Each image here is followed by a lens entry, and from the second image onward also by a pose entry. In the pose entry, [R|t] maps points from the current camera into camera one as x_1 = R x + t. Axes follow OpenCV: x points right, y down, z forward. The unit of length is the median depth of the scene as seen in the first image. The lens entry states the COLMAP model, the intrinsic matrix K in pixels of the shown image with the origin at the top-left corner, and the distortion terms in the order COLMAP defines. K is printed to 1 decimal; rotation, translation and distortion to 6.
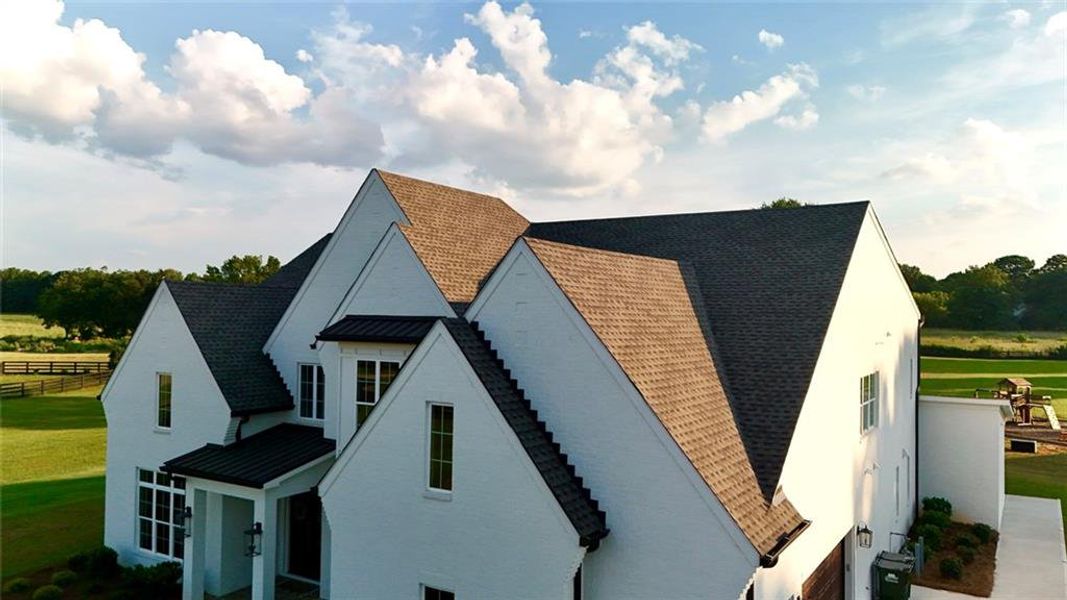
lens RADIAL K [[776.8, 0, 533.5], [0, 776.8, 300.0], [0, 0, 1]] dist [0.116022, -0.143708]
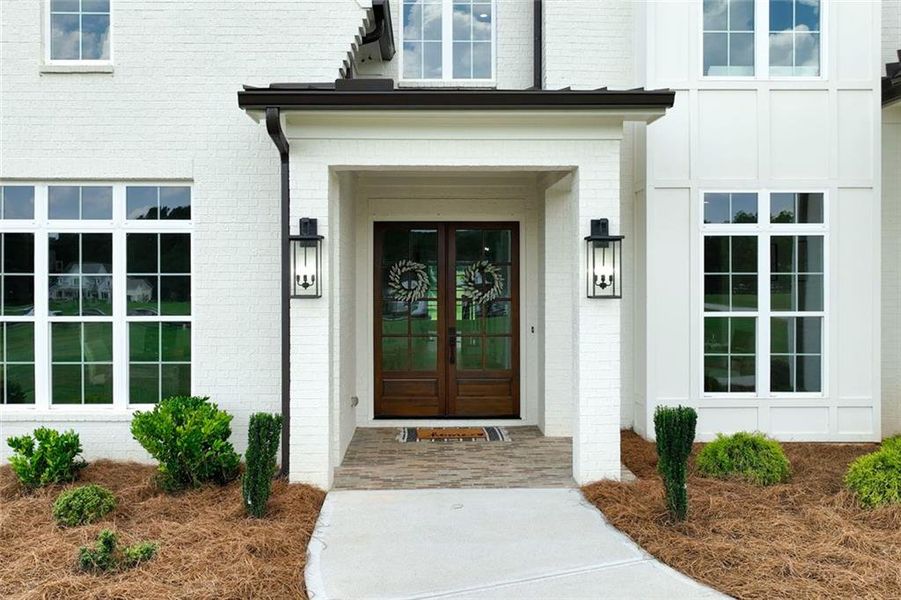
lens RADIAL K [[753.7, 0, 429.0], [0, 753.7, 272.6], [0, 0, 1]] dist [0.006484, 0.003238]
pose [[0.841528, -0.009474, 0.540130, -0.553538], [0.002982, 0.999912, 0.012892, 0.271554], [-0.540205, -0.009238, 0.841483, 0.659298]]
